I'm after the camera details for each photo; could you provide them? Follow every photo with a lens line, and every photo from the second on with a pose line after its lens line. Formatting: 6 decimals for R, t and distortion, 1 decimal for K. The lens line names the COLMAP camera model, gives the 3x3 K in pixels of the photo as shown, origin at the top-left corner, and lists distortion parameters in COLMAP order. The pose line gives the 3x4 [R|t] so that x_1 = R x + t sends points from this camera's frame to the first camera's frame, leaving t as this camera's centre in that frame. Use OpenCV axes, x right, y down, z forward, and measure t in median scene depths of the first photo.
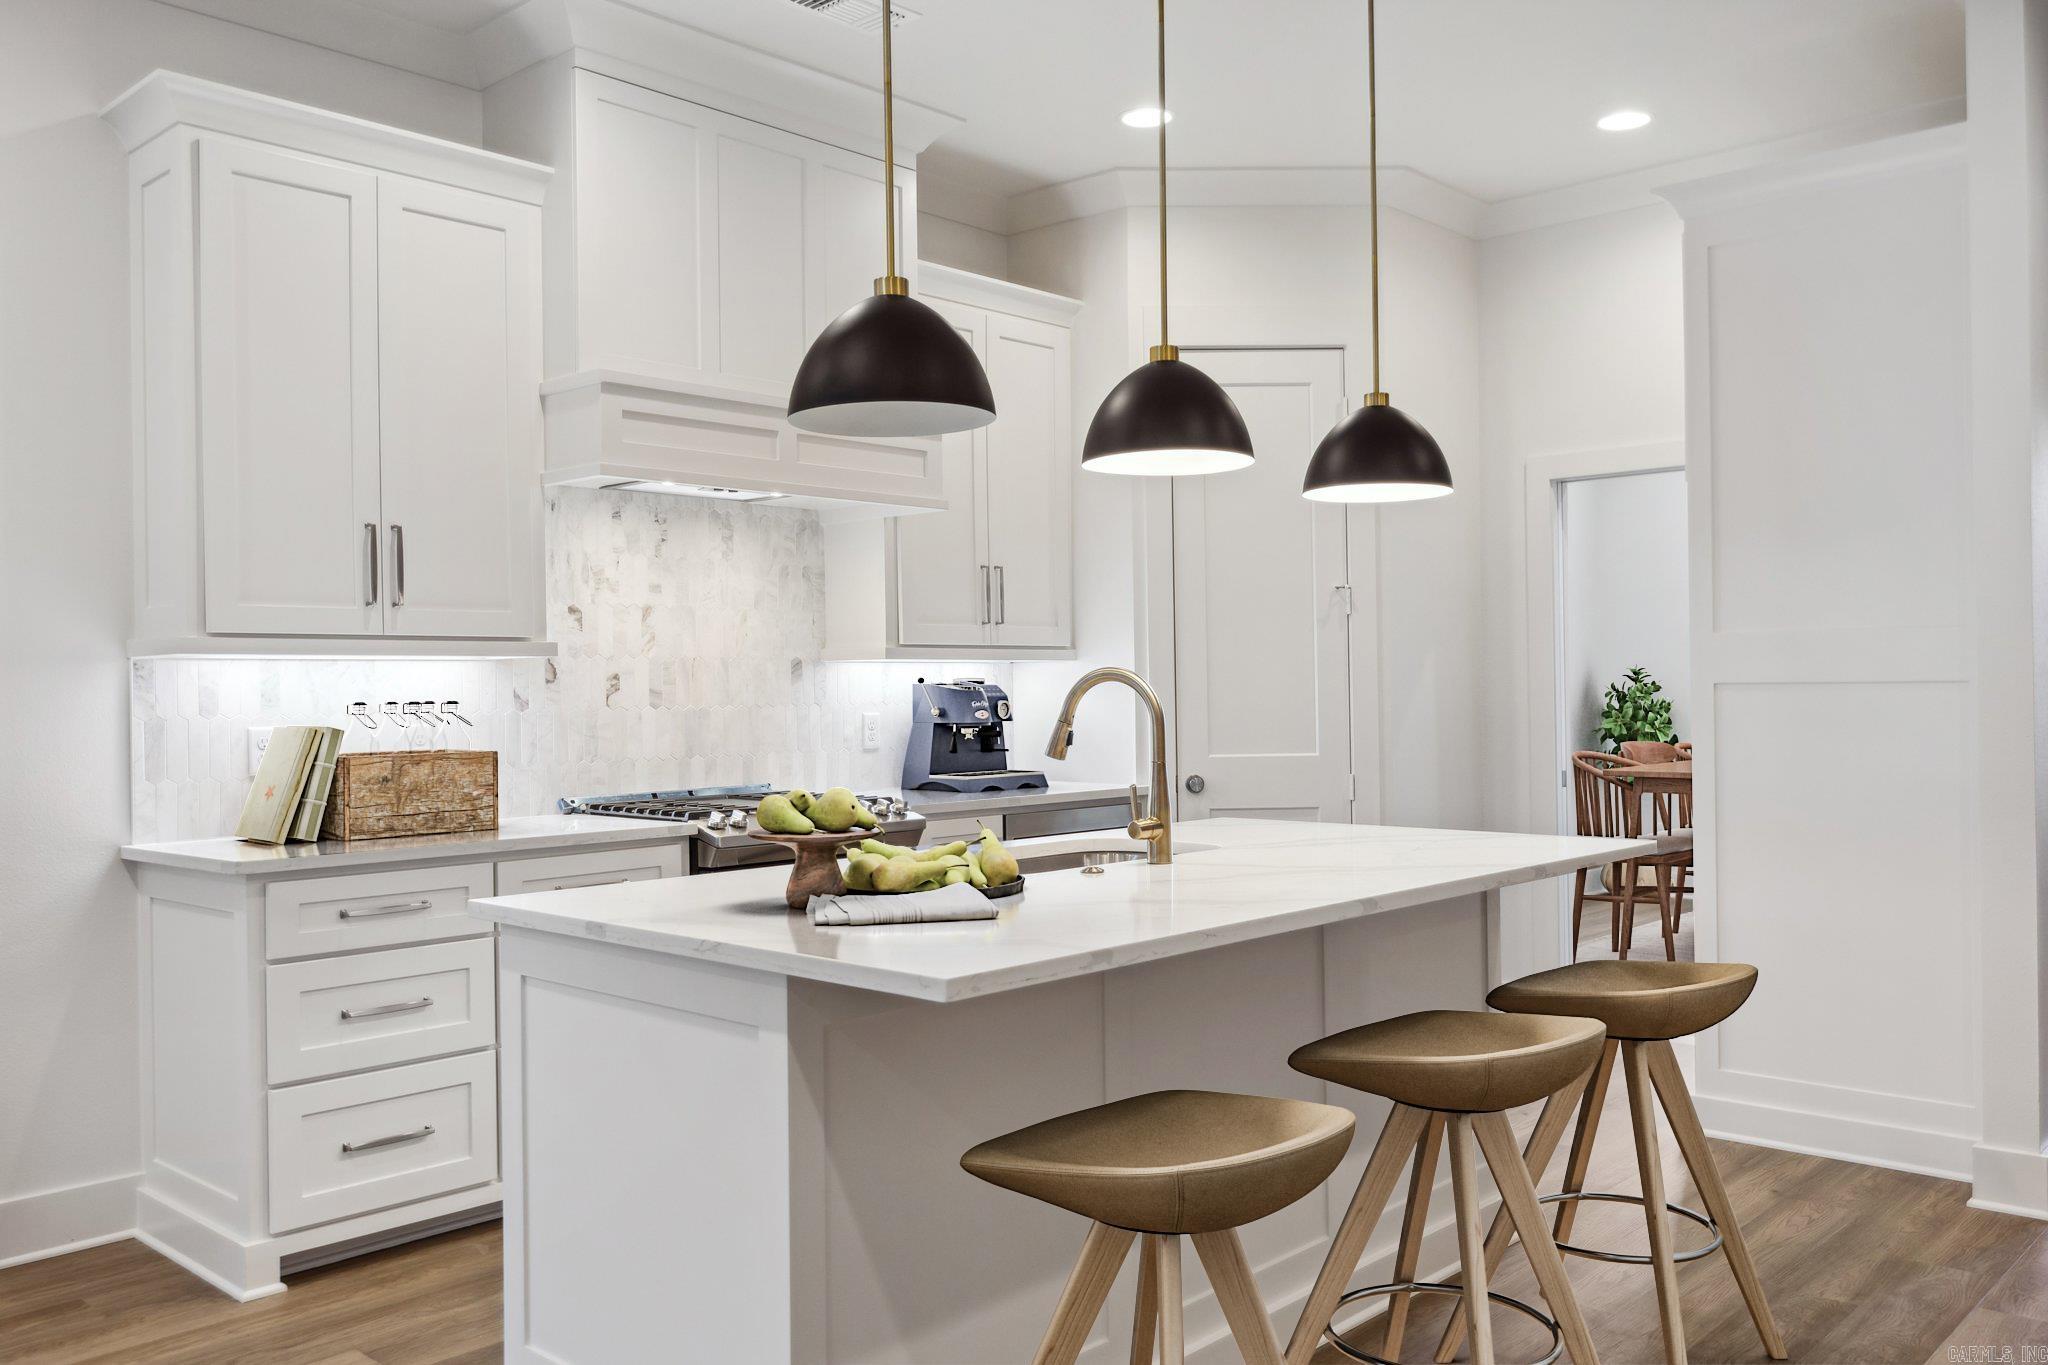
lens RADIAL K [[1648.9, 0, 1031.4], [0, 1648.9, 681.9], [0, 0, 1]] dist [0.008851, -0.000350]
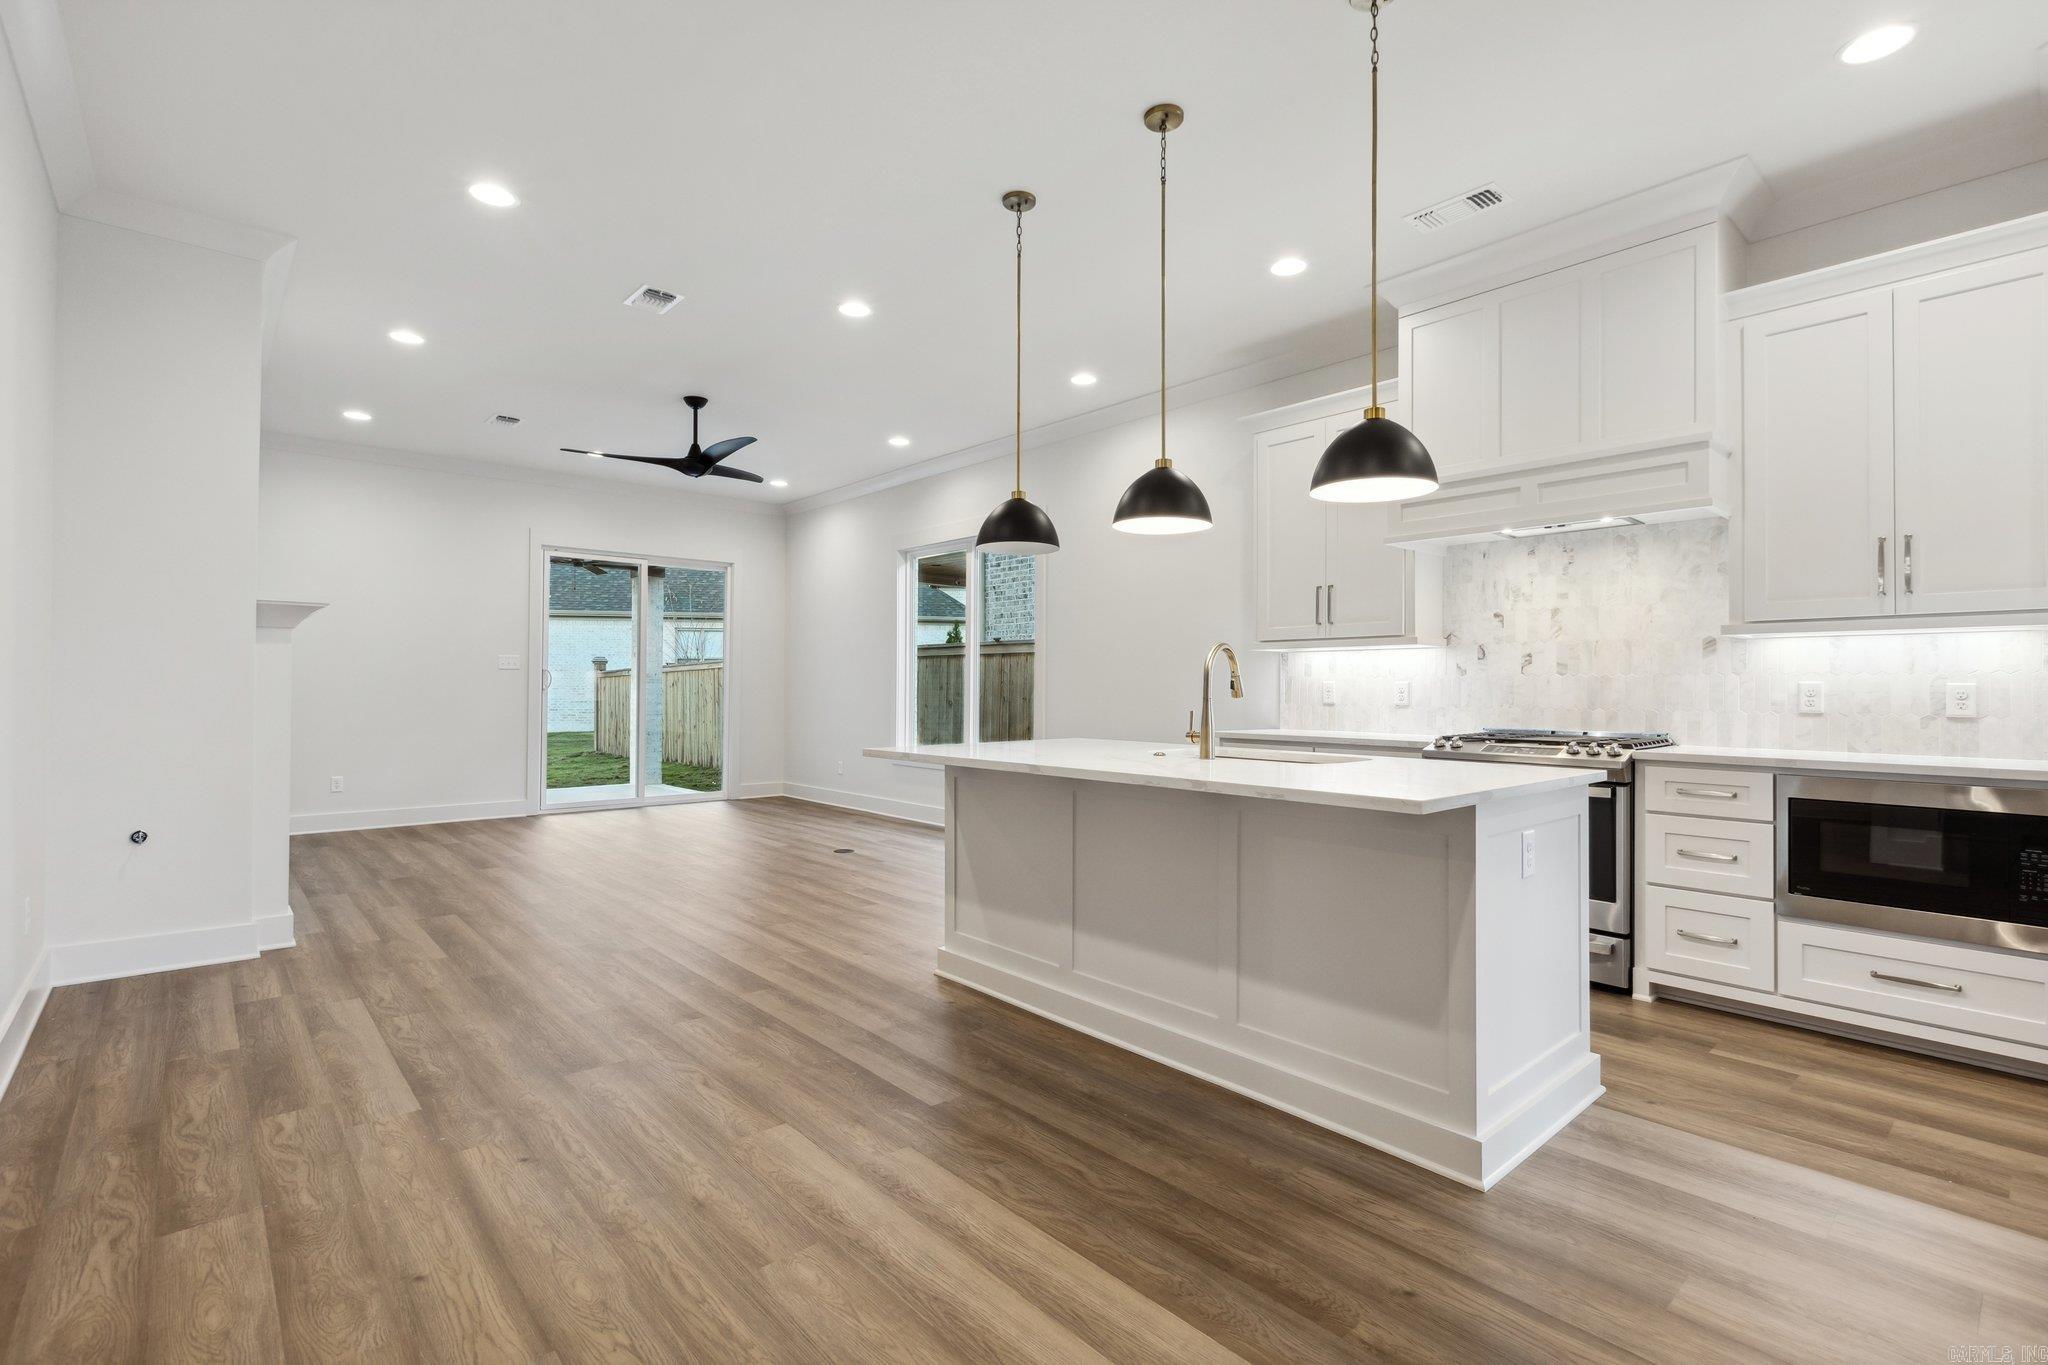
lens RADIAL K [[928.6, 0, 1017.2], [0, 928.6, 687.2], [0, 0, 1]] dist [0.002938, -0.000066]
pose [[-0.095955, 0.010318, -0.995332, 0.685727], [-0.000750, 0.999945, 0.010438, 0.018850], [0.995385, 0.001748, -0.095942, 0.599552]]
